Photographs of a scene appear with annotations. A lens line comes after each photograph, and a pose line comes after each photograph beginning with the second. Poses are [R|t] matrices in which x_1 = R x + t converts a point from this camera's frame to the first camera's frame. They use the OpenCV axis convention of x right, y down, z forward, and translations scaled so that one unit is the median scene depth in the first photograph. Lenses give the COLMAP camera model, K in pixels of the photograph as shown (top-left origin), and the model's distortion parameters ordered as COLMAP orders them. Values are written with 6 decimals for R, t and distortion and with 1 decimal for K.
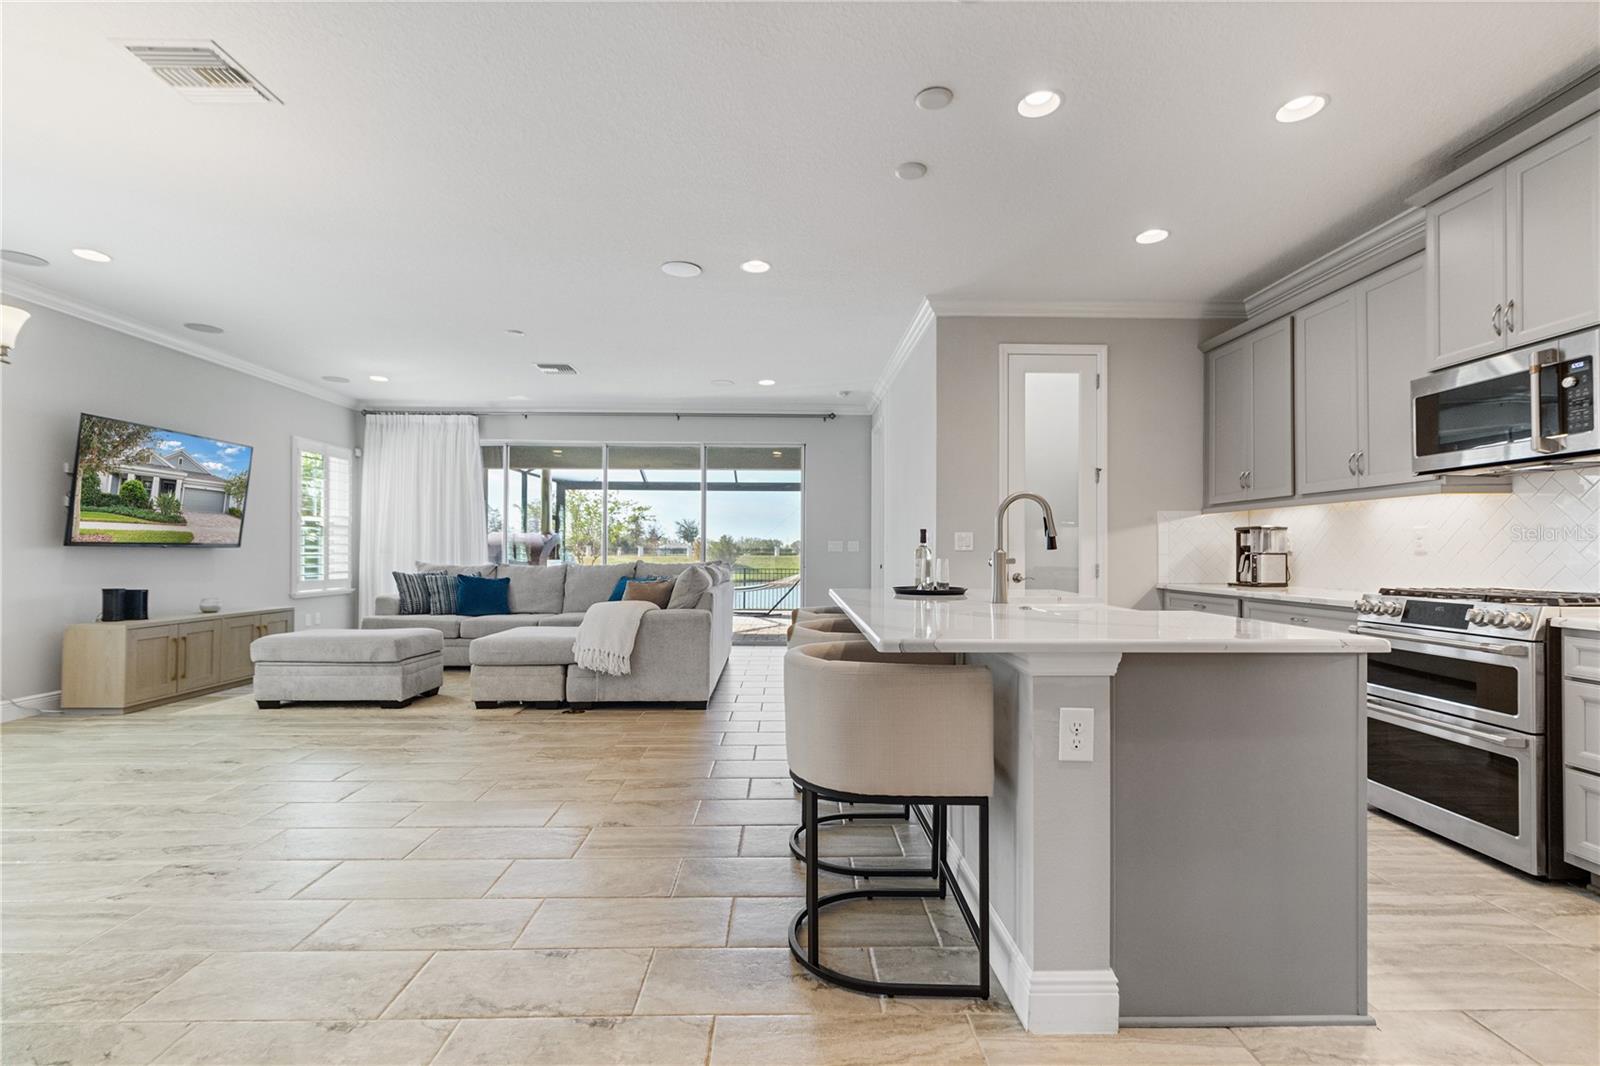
lens RADIAL K [[732.2, 0, 804.2], [0, 732.2, 548.1], [0, 0, 1]] dist [0.003962, 0.000064]
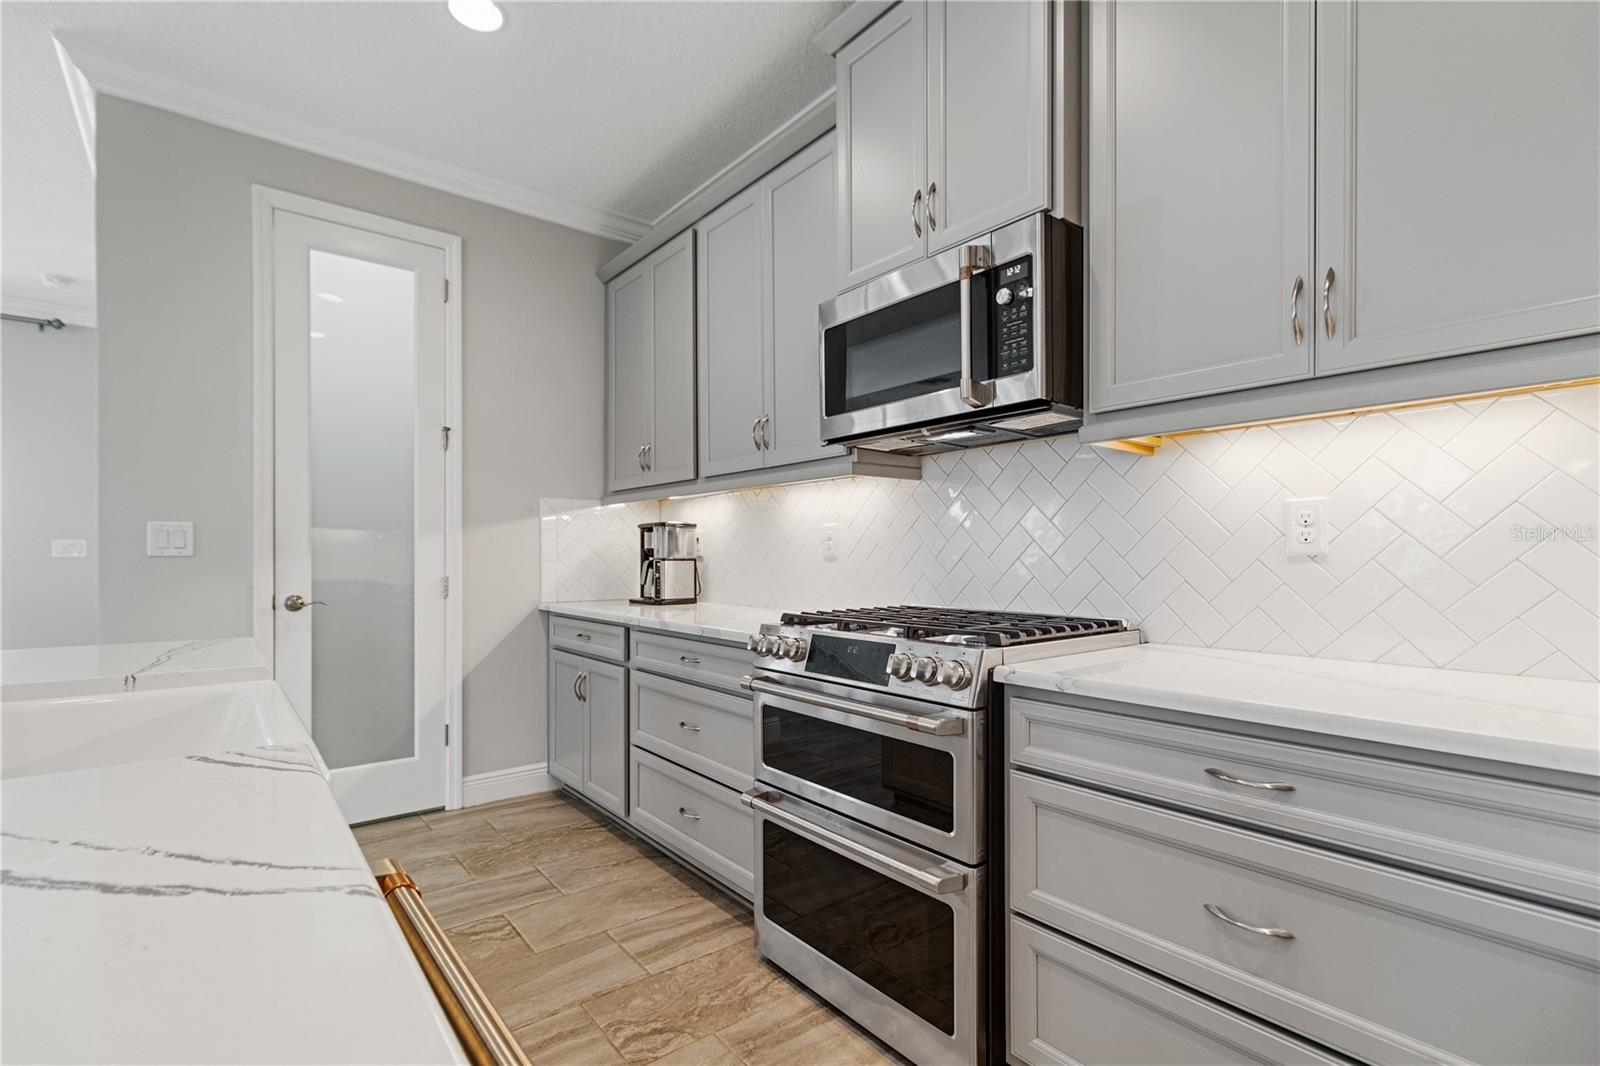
lens RADIAL K [[738.1, 0, 798.8], [0, 738.1, 554.4], [0, 0, 1]] dist [0.002256, 0.000097]
pose [[0.793803, -0.000942, 0.608175, 0.261906], [-0.001207, 0.999994, 0.003124, 0.000211], [-0.608174, -0.003214, 0.793797, 0.310282]]
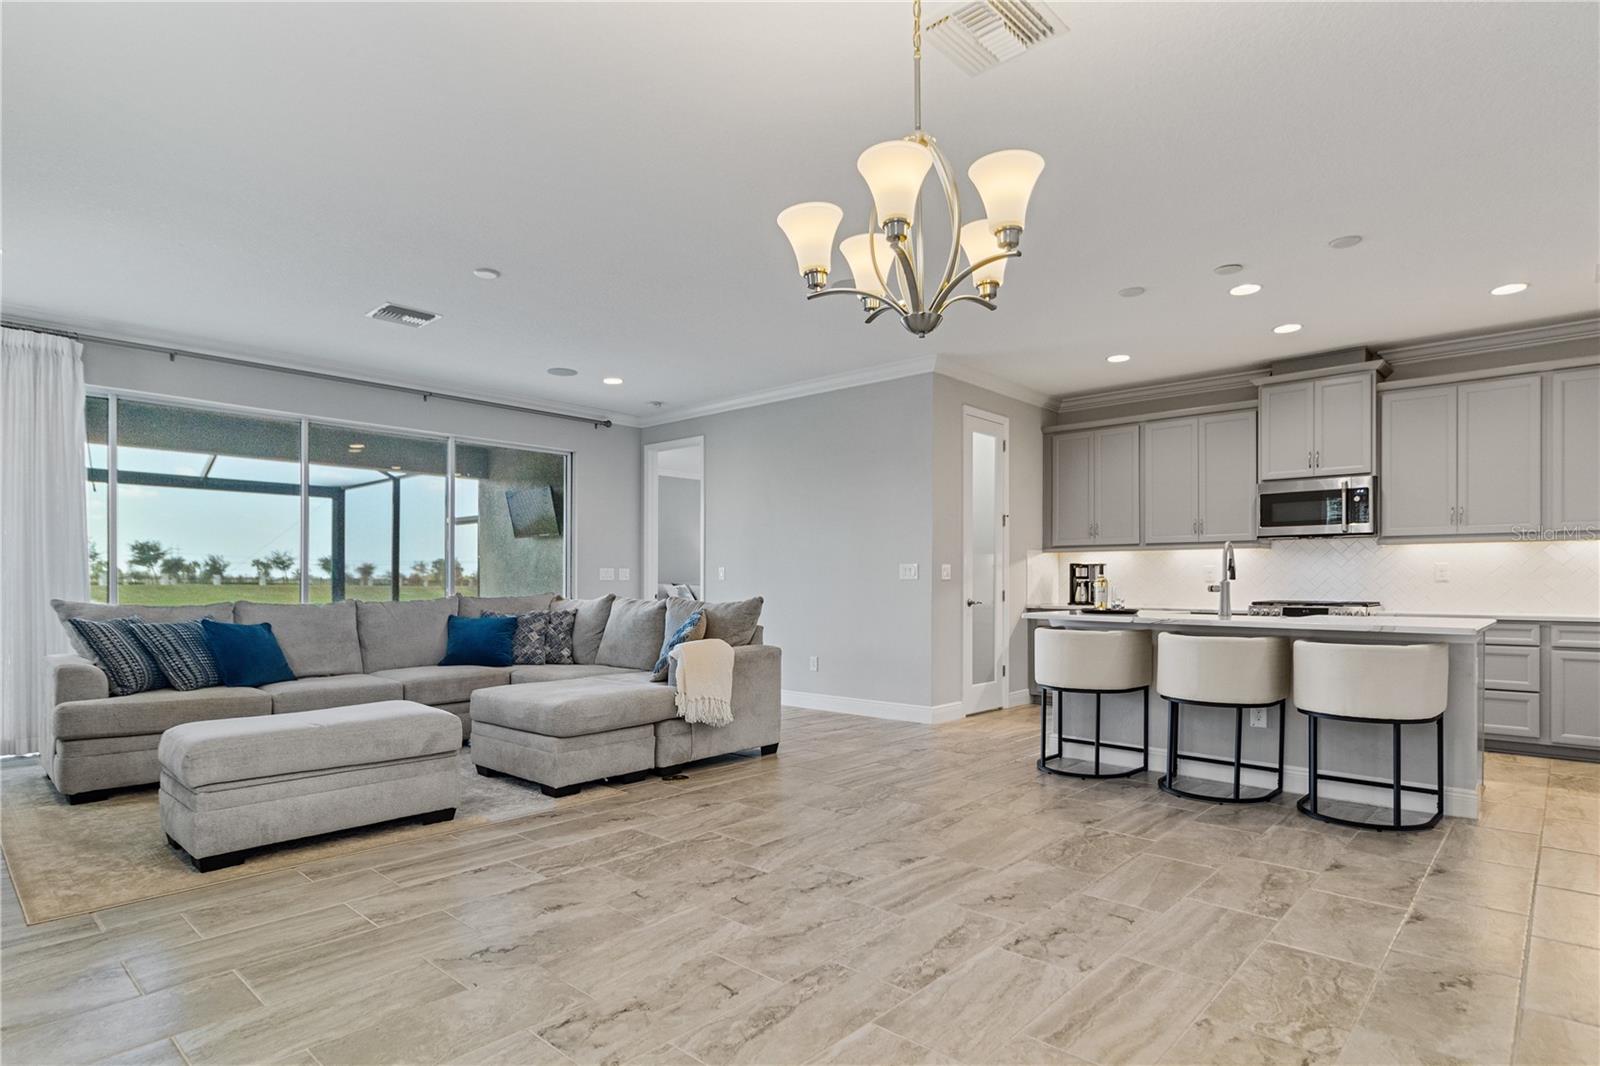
lens RADIAL K [[838.7, 0, 810.4], [0, 838.7, 580.4], [0, 0, 1]] dist [0.003346, 0.001199]
pose [[0.690220, -0.002481, 0.723595, -0.907907], [-0.002912, 0.999976, 0.006207, -0.003461], [-0.723593, -0.006391, 0.690197, 0.251946]]
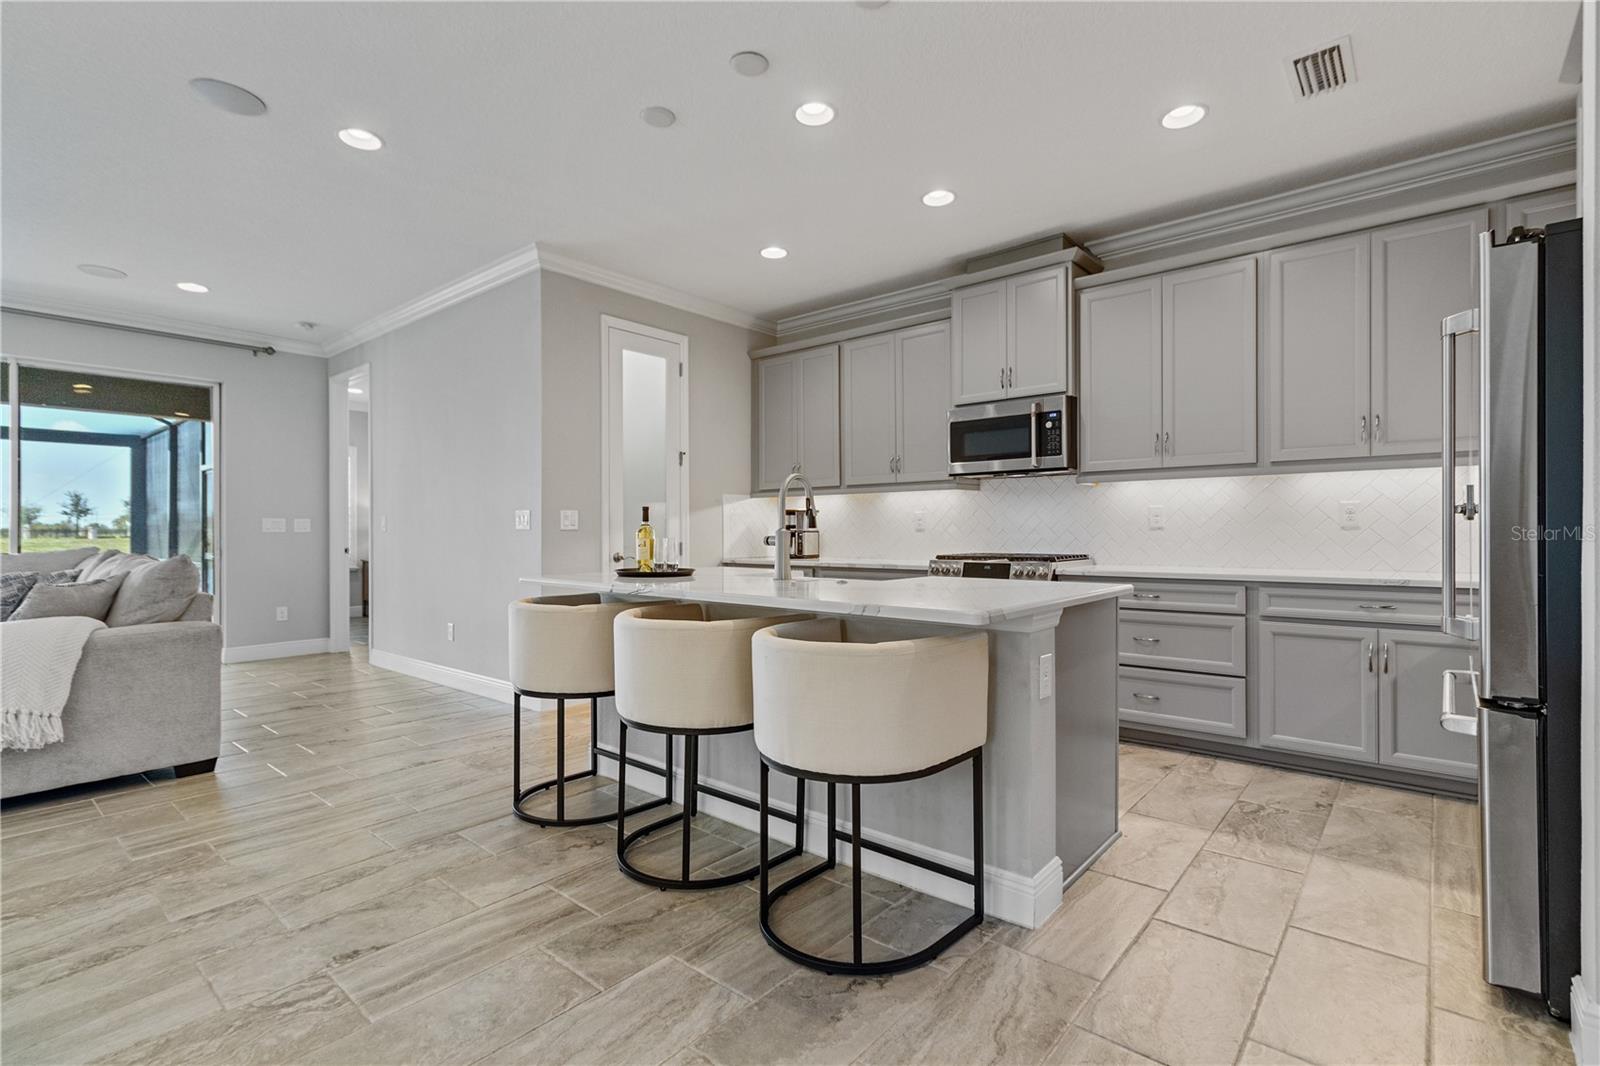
lens RADIAL K [[740.5, 0, 800.0], [0, 740.5, 533.0], [0, 0, 1]] dist [0.006991, 0.000127]
pose [[0.668552, -0.007114, 0.743632, -0.291259], [0.001495, 0.999965, 0.008222, 0.000052], [-0.743664, -0.004385, 0.668539, 0.162737]]
